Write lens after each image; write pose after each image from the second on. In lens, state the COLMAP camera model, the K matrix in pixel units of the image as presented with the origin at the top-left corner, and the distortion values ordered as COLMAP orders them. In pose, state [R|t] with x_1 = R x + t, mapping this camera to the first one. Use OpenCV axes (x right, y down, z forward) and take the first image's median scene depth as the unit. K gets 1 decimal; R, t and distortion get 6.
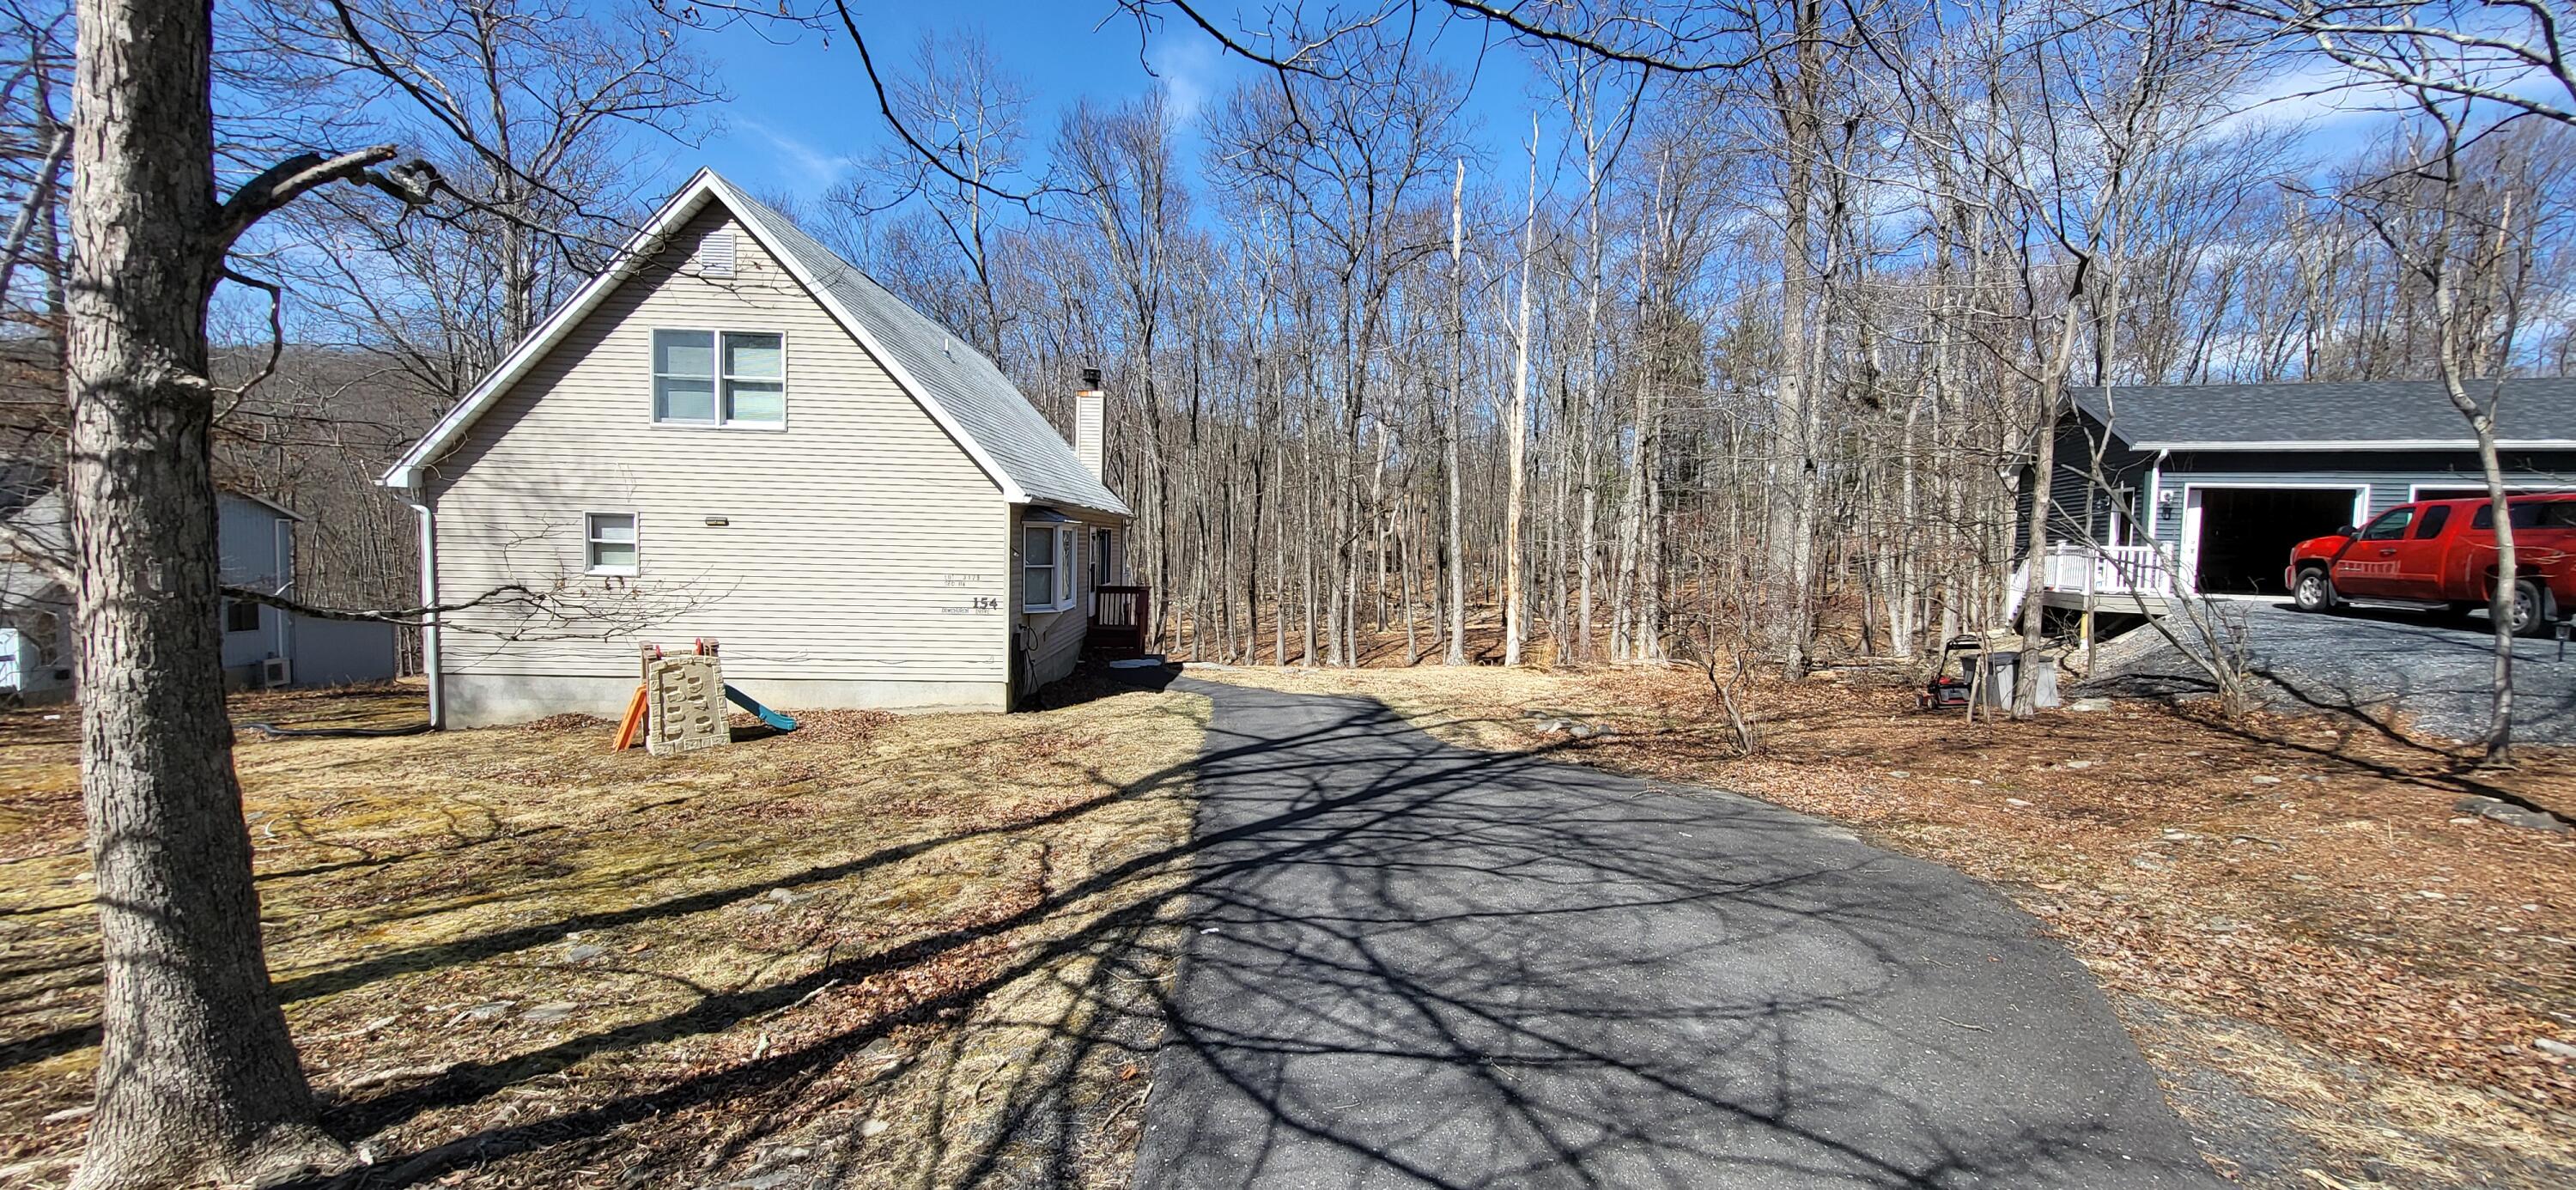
lens RADIAL K [[1020.7, 0, 1313.2], [0, 1020.7, 595.9], [0, 0, 1]] dist [-0.000969, -0.000798]
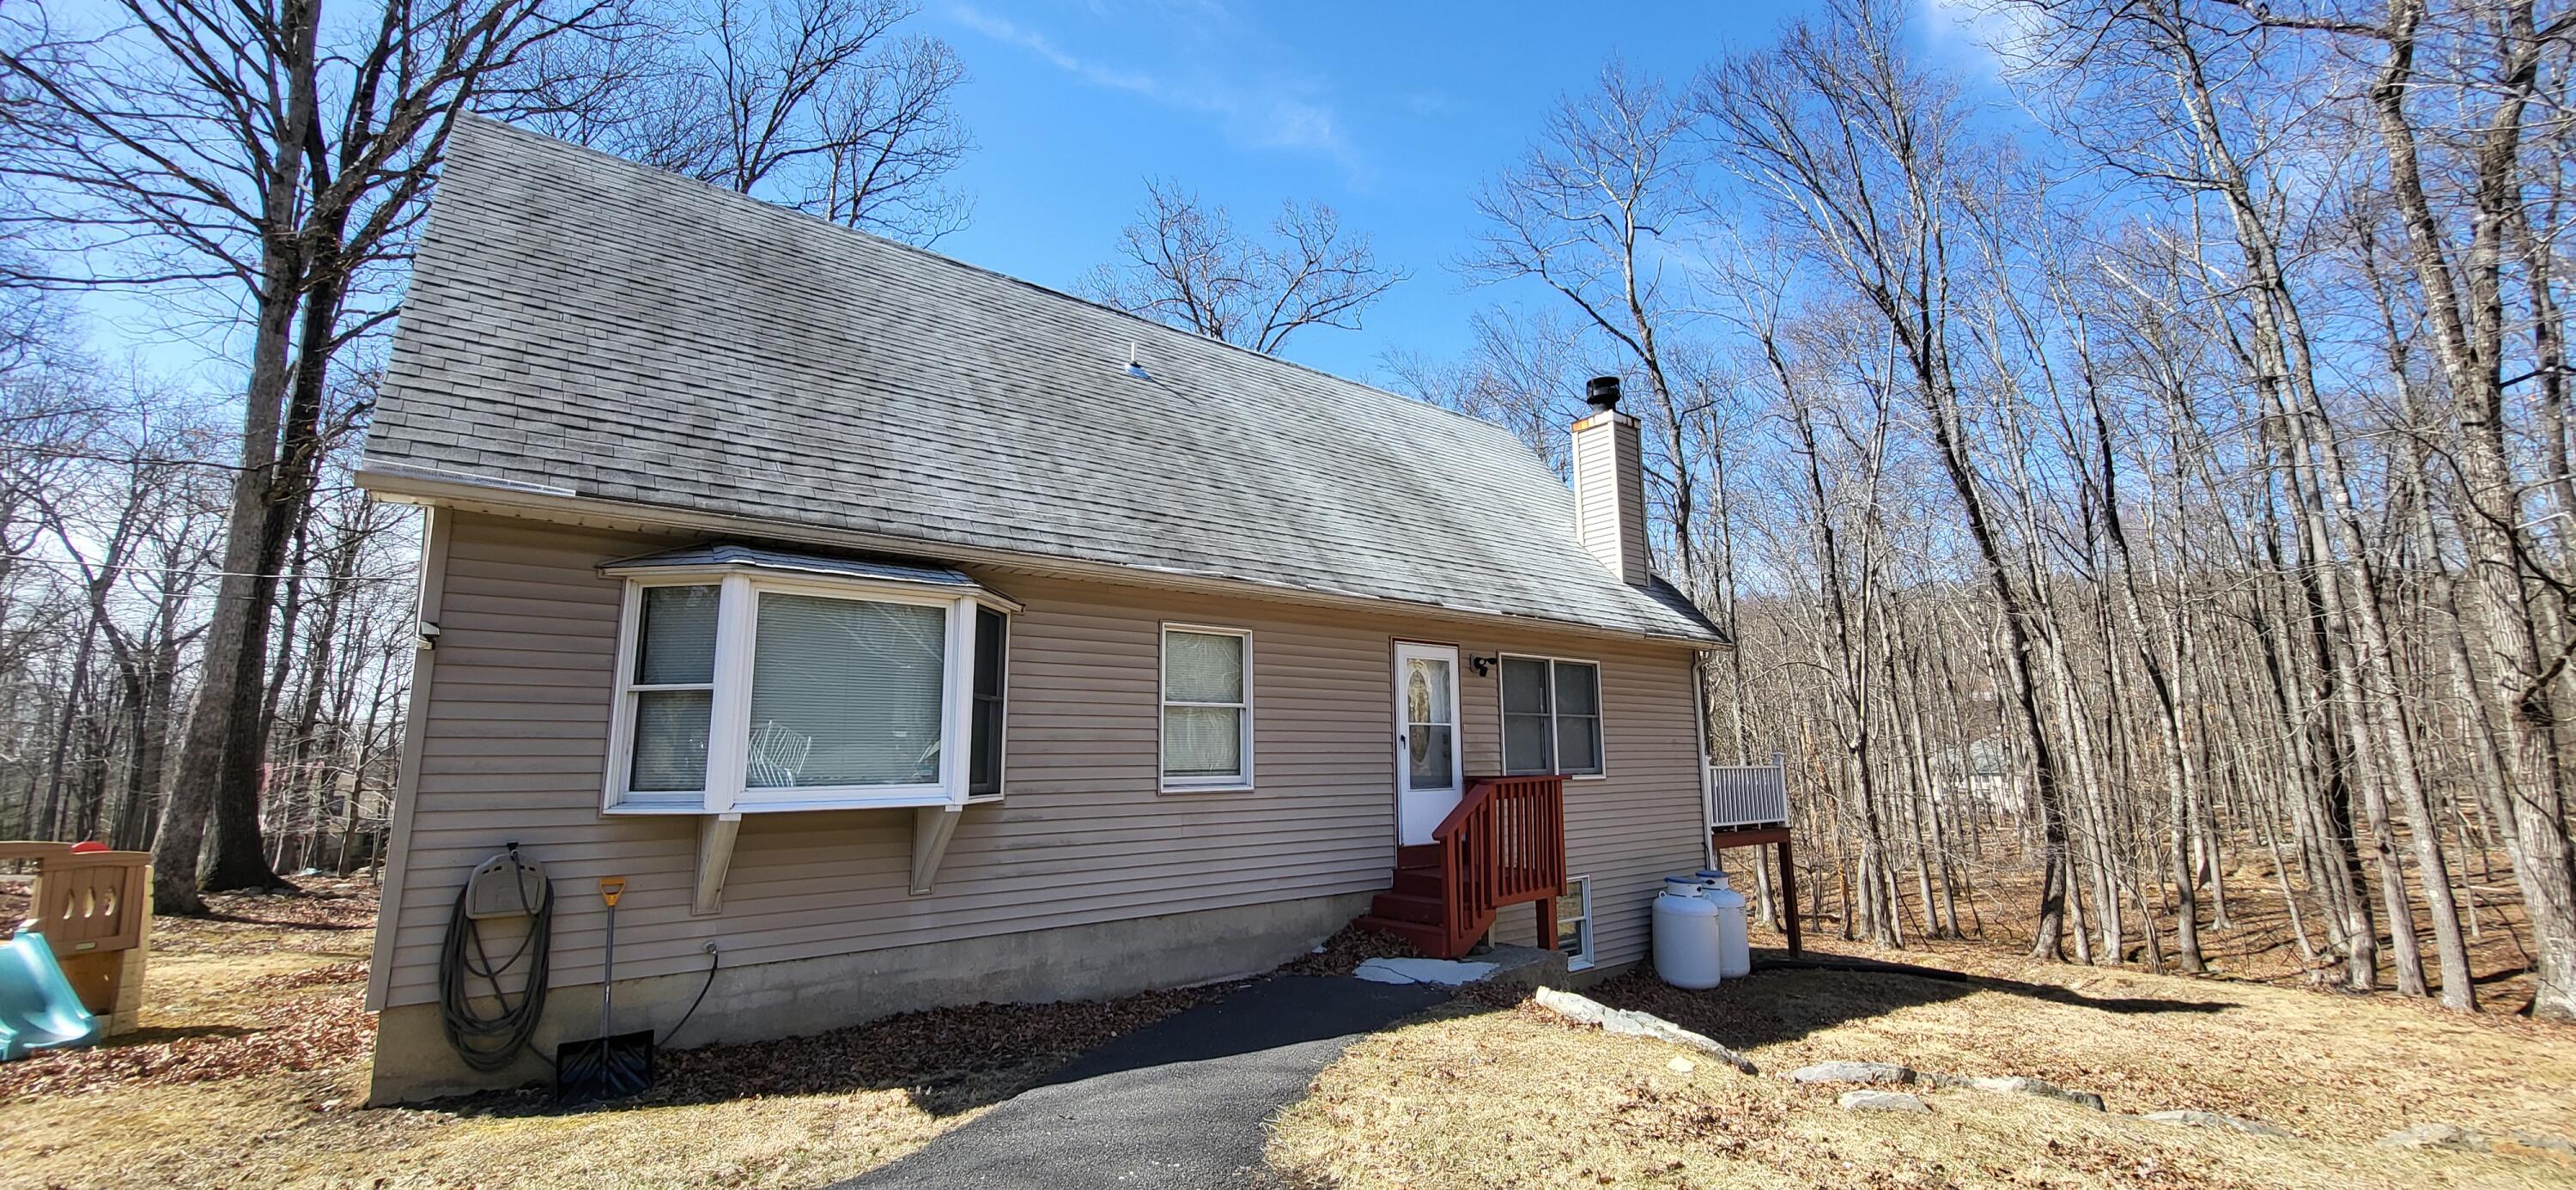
lens RADIAL K [[1020.7, 0, 1313.2], [0, 1020.7, 595.9], [0, 0, 1]] dist [-0.000969, -0.000798]
pose [[0.590654, -0.160951, -0.790710, 0.193143], [-0.016463, 0.977298, -0.211229, 0.015254], [0.806757, 0.137781, 0.574596, 1.074121]]
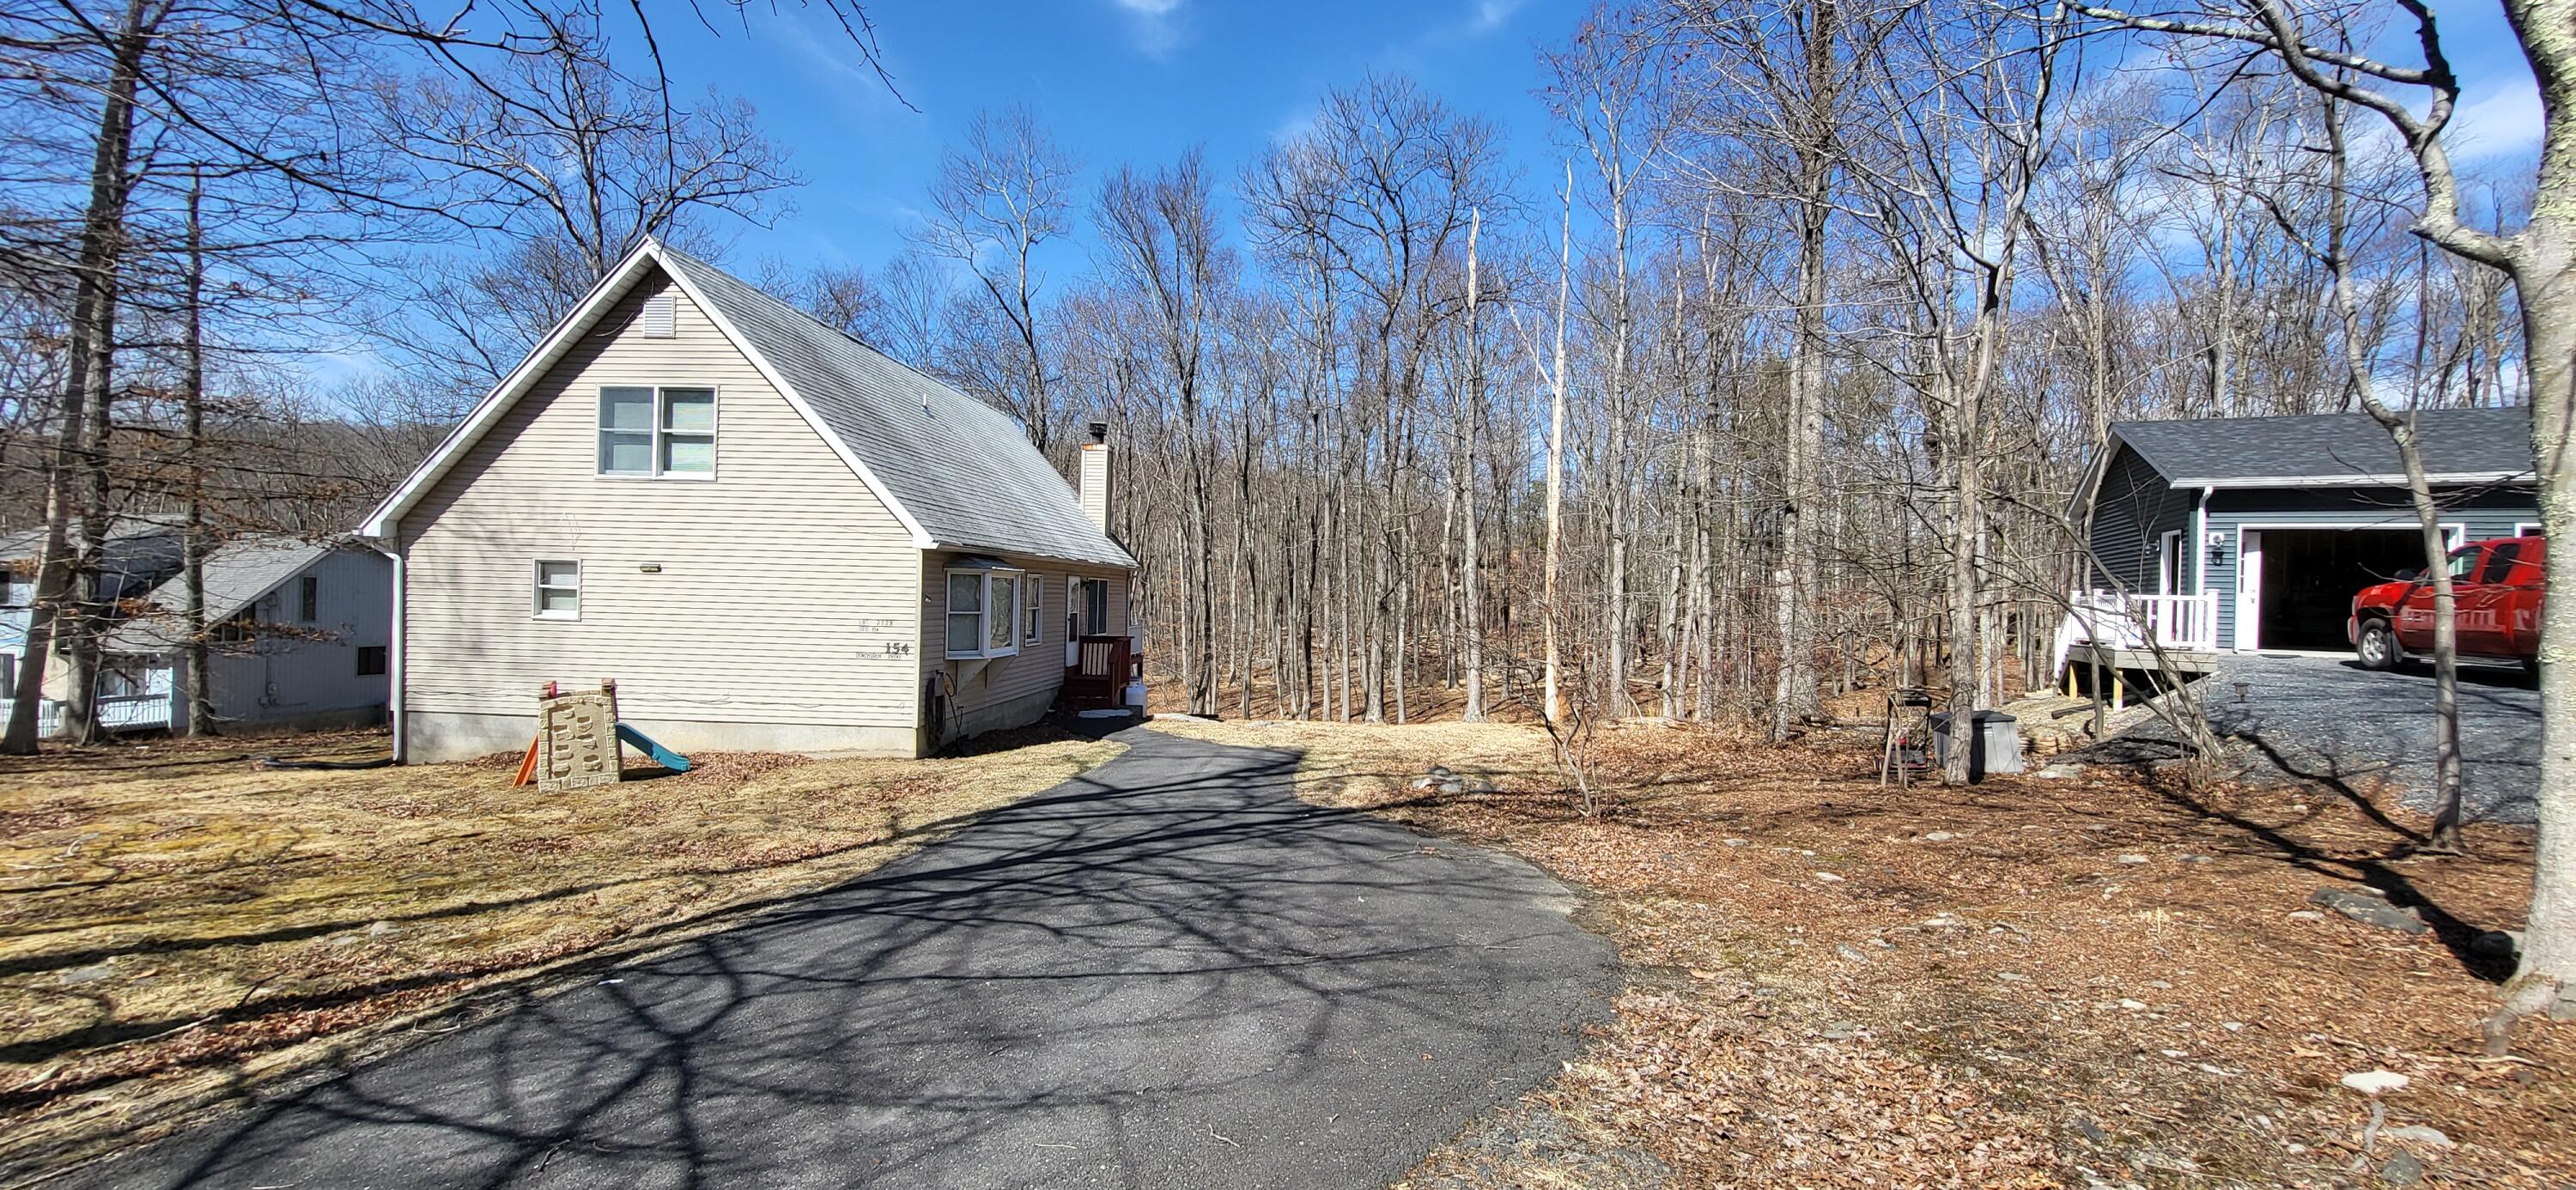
lens RADIAL K [[1020.7, 0, 1313.2], [0, 1020.7, 595.9], [0, 0, 1]] dist [-0.000969, -0.000798]
pose [[0.993682, 0.000649, -0.112227, 0.205116], [-0.006976, 0.998407, -0.055988, 0.009097], [0.112012, 0.056417, 0.992104, 0.045028]]
